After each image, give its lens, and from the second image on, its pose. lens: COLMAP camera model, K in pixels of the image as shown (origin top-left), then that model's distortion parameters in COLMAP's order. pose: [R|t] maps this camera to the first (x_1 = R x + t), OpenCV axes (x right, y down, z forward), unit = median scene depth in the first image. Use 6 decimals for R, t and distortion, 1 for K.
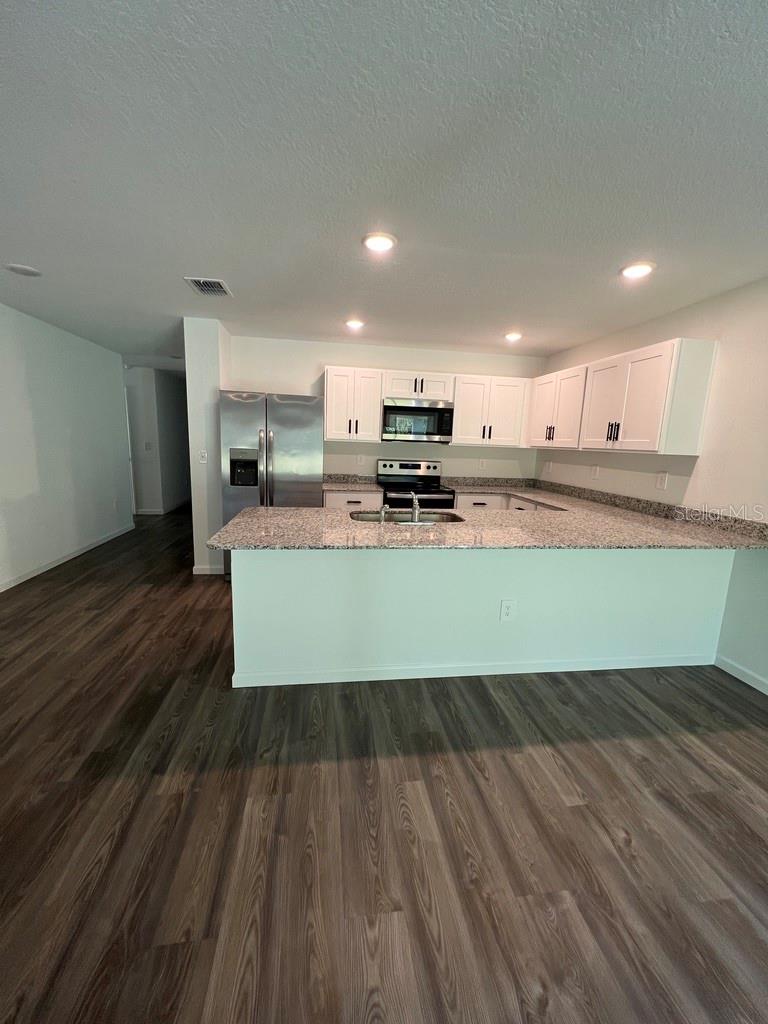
lens RADIAL K [[408.5, 0, 379.7], [0, 408.5, 511.8], [0, 0, 1]] dist [-0.003477, -0.000408]
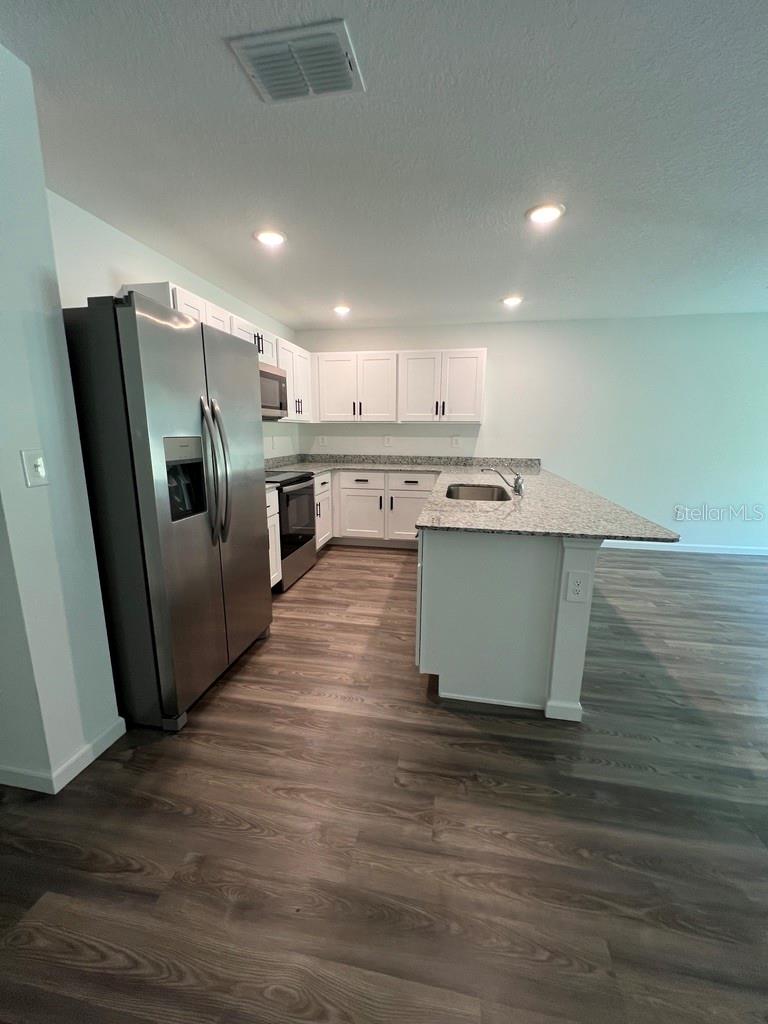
lens RADIAL K [[408.5, 0, 385.1], [0, 408.5, 510.1], [0, 0, 1]] dist [-0.003477, -0.000408]
pose [[0.326682, -0.220148, 0.919138, -1.029243], [0.167528, 0.970583, 0.172927, -0.170494], [-0.930169, 0.097489, 0.353952, 0.924579]]
